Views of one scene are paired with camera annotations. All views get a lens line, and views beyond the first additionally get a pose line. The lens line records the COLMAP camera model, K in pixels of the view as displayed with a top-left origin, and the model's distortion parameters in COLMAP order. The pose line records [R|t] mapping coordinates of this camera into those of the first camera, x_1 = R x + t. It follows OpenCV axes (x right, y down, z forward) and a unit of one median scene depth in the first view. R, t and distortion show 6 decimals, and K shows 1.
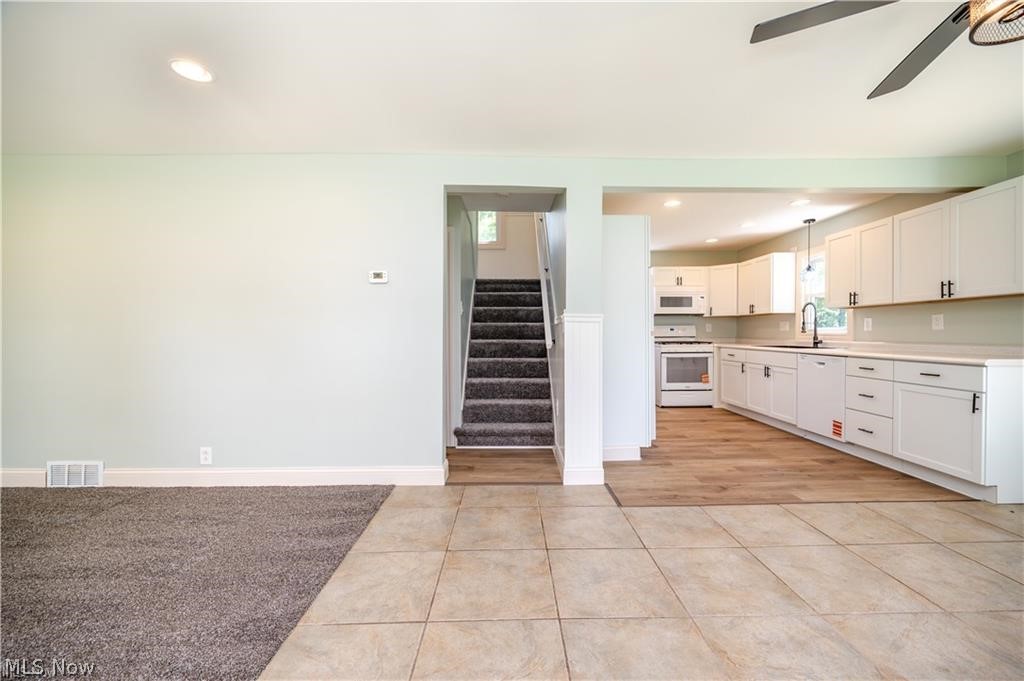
lens RADIAL K [[411.8, 0, 512.0], [0, 411.8, 340.5], [0, 0, 1]] dist [-0.001797, -0.000382]
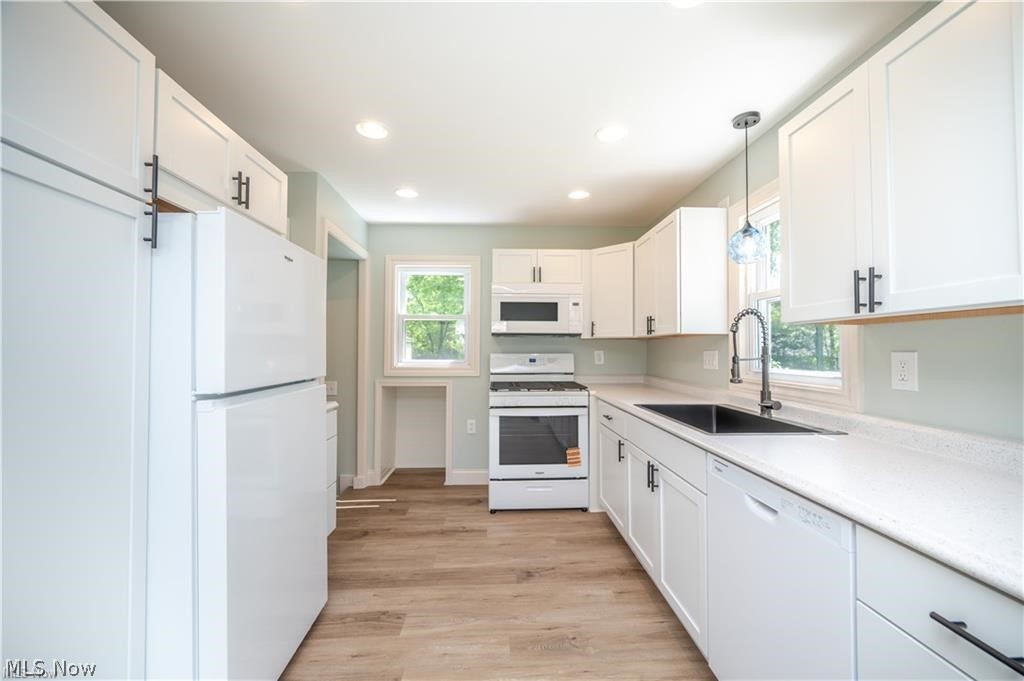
lens RADIAL K [[411.8, 0, 512.0], [0, 411.8, 340.5], [0, 0, 1]] dist [-0.001797, -0.000382]
pose [[0.999313, 0.007008, 0.036388, 0.373459], [-0.005523, 0.999154, -0.040757, -0.034035], [-0.036642, 0.040528, 0.998506, 0.473952]]
